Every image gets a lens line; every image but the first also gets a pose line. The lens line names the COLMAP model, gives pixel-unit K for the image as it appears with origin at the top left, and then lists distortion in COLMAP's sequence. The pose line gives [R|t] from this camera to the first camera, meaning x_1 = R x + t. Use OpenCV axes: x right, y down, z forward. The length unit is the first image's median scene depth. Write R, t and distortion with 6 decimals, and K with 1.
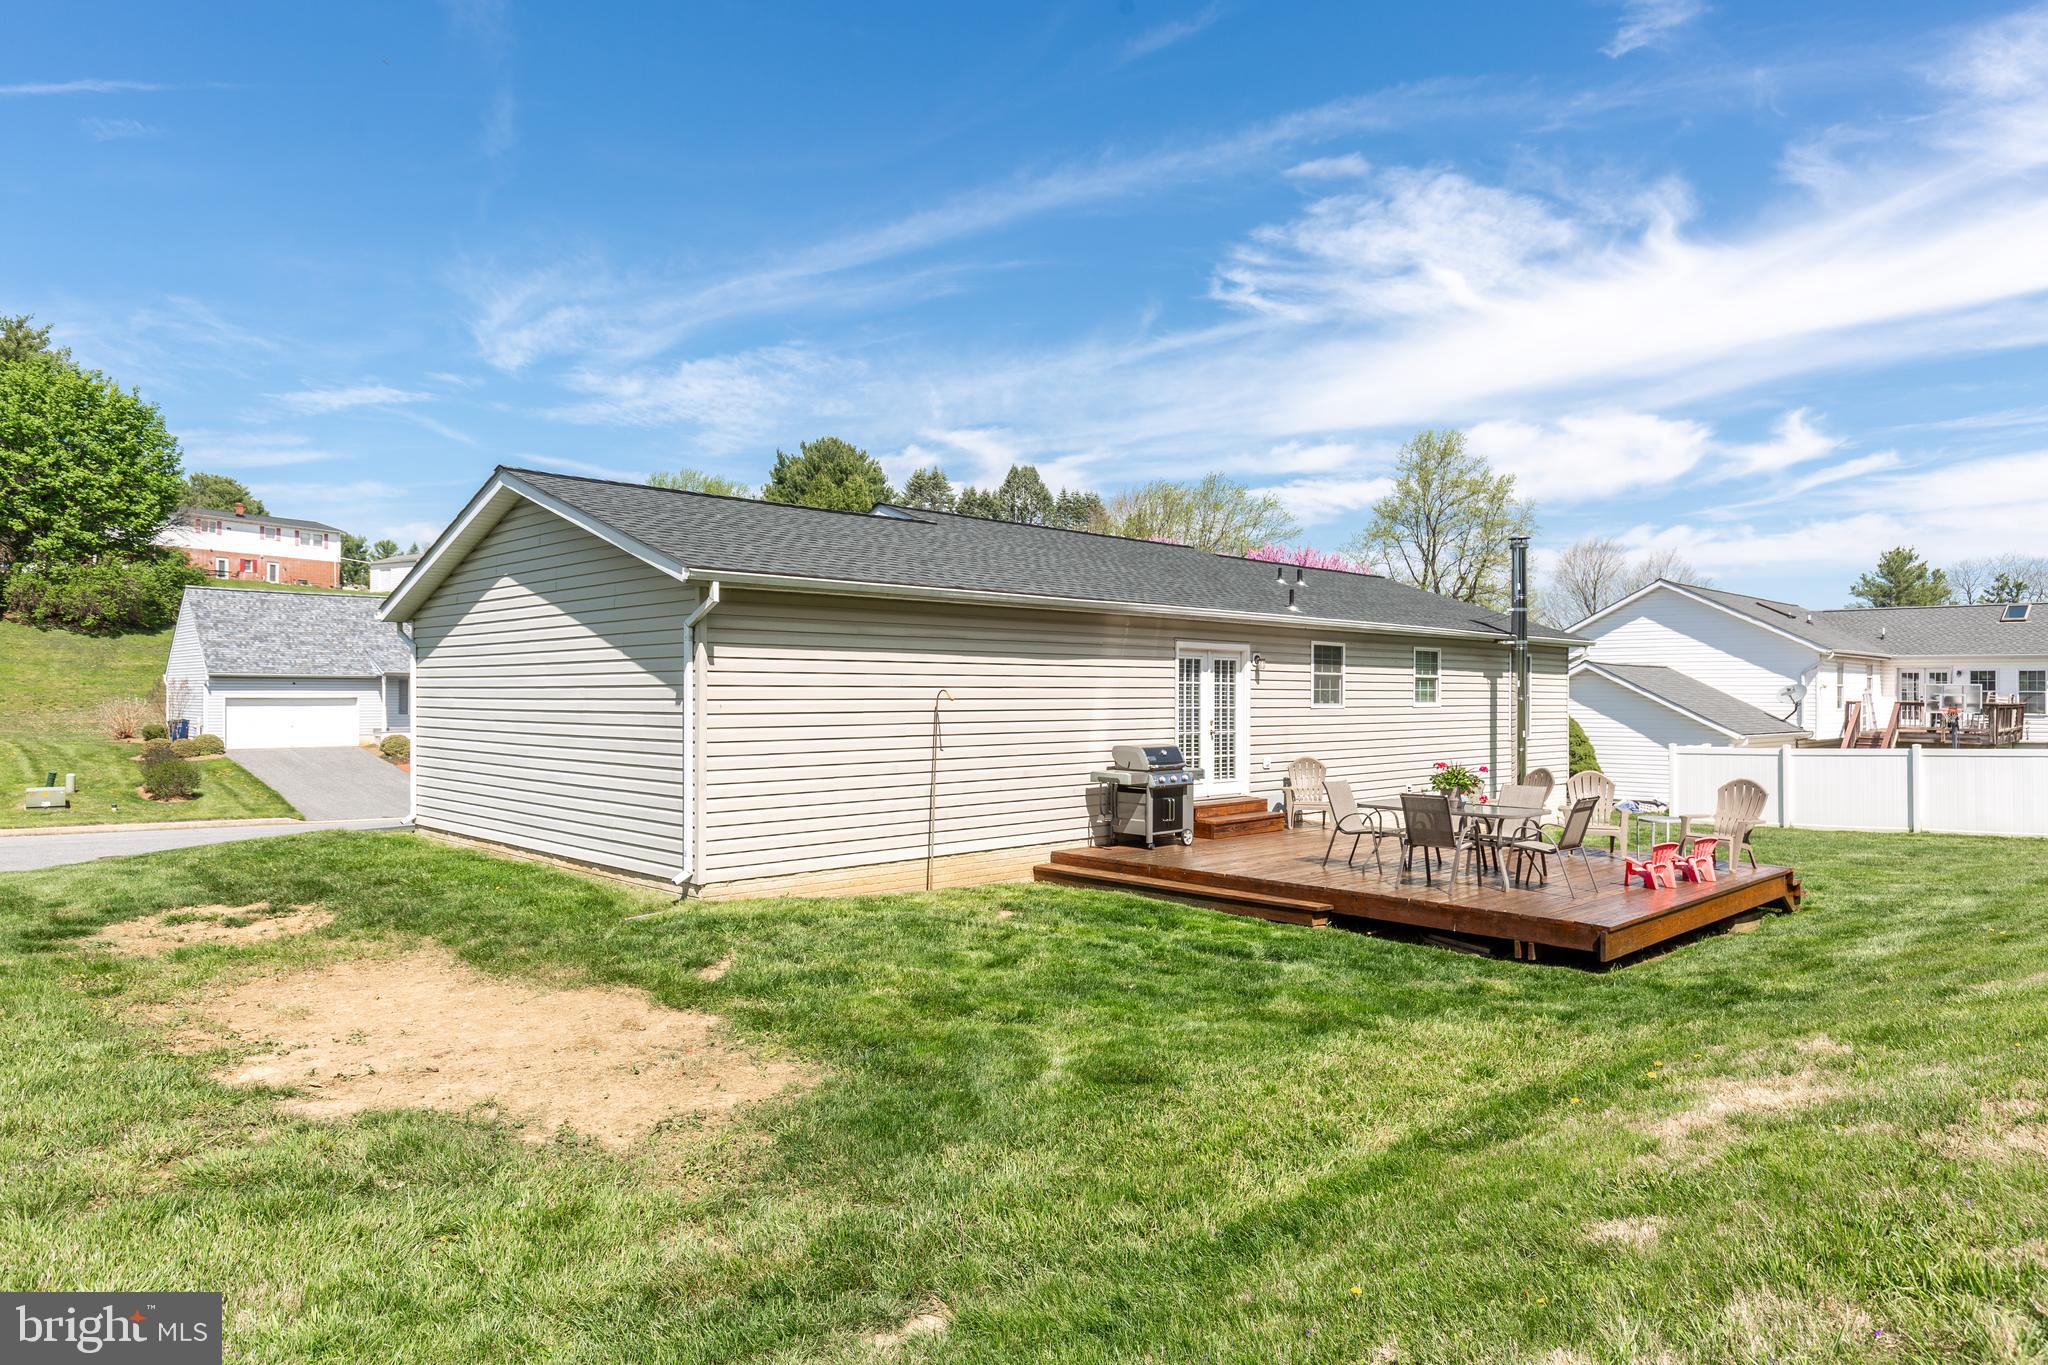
lens RADIAL K [[1240.3, 0, 1023.4], [0, 1240.3, 703.6], [0, 0, 1]] dist [0.005687, 0.000585]
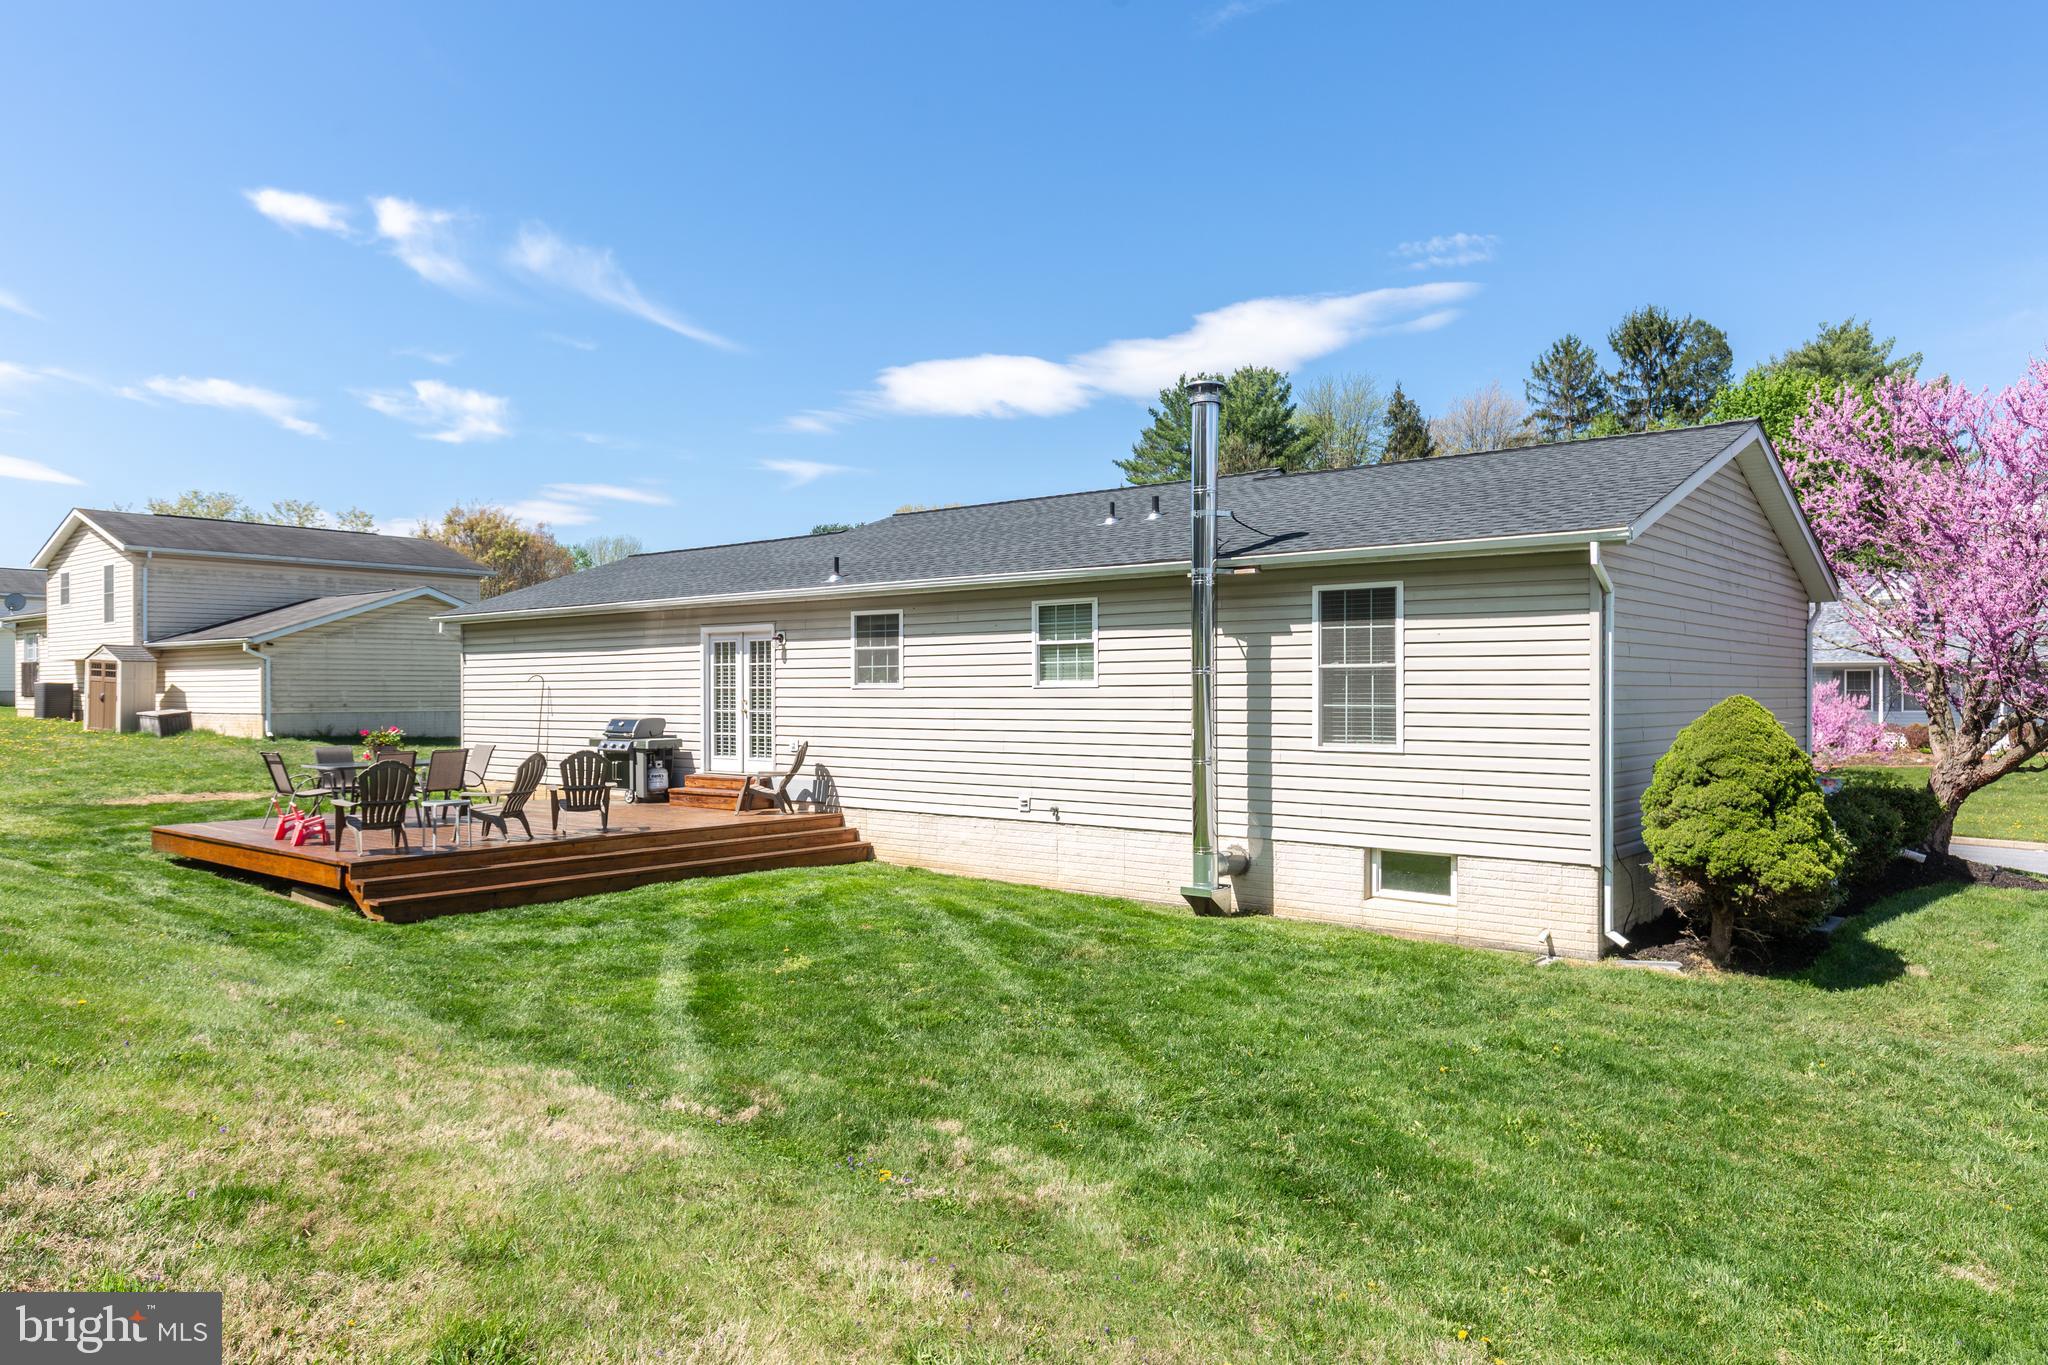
lens RADIAL K [[1371.0, 0, 1031.5], [0, 1371.0, 693.3], [0, 0, 1]] dist [-0.006184, -0.001363]
pose [[0.100249, -0.002725, -0.994959, 1.224735], [-0.005427, 0.999980, -0.003286, 0.009688], [0.994948, 0.005729, 0.100232, 1.041750]]
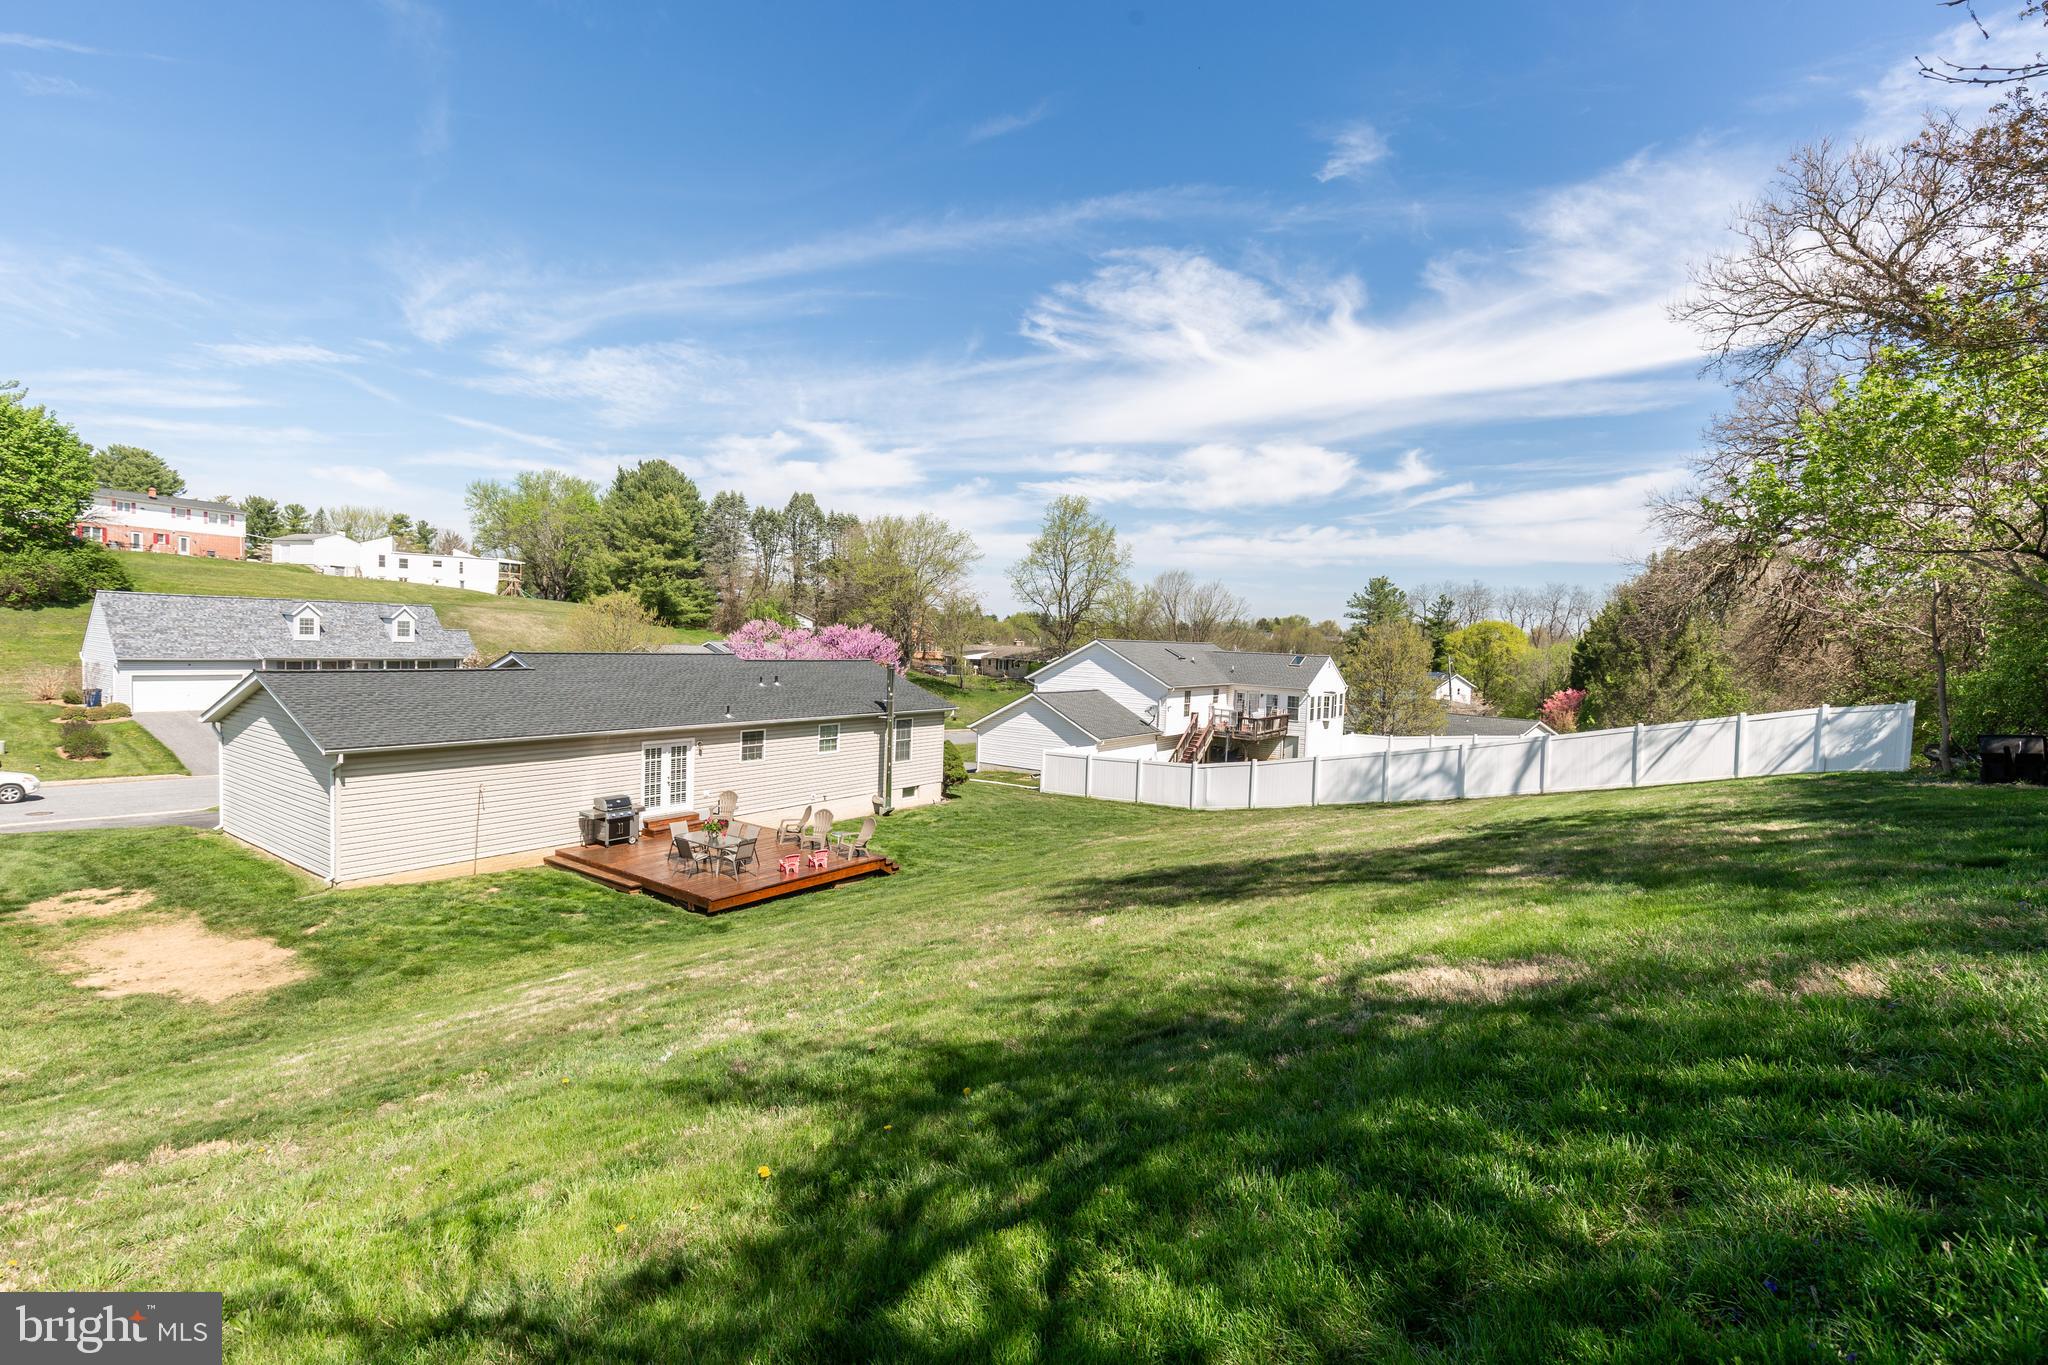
lens RADIAL K [[926.8, 0, 1030.2], [0, 926.8, 688.0], [0, 0, 1]] dist [0.006550, -0.000256]
pose [[0.982703, 0.023745, 0.183660, 0.420998], [-0.033739, 0.998104, 0.051484, -0.214923], [-0.182089, -0.056790, 0.981641, -0.563991]]
